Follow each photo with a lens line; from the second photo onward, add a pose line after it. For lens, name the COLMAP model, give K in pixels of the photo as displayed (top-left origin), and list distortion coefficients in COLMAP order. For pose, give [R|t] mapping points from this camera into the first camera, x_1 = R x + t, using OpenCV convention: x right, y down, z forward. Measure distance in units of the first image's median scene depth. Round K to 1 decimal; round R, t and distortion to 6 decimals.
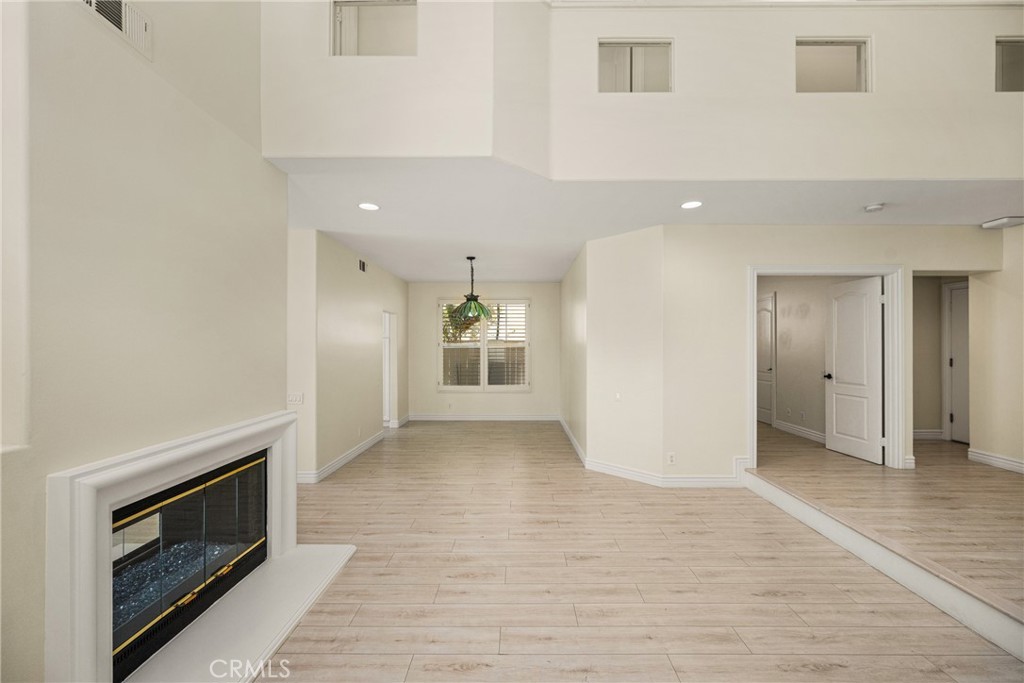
lens RADIAL K [[412.6, 0, 515.3], [0, 412.6, 342.9], [0, 0, 1]] dist [0.000691, -0.000027]
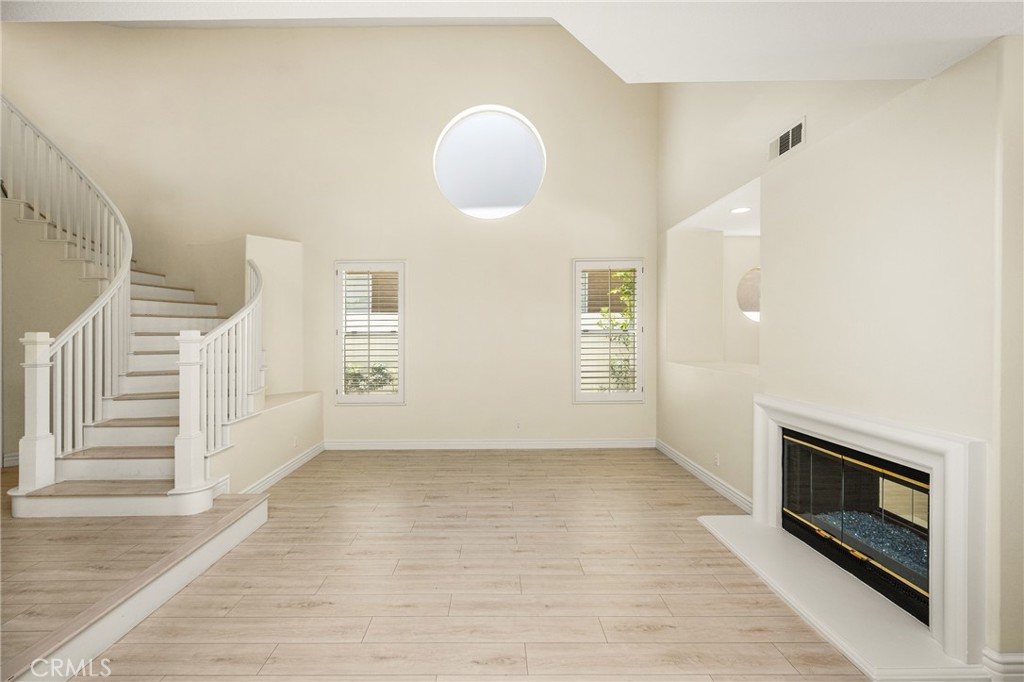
lens RADIAL K [[415.0, 0, 490.5], [0, 415.0, 335.0], [0, 0, 1]] dist [-0.002923, -0.000165]
pose [[-0.999961, 0.008271, 0.003251, 0.132871], [0.008245, 0.999934, -0.007959, -0.001064], [-0.003316, -0.007932, -0.999963, 1.289911]]
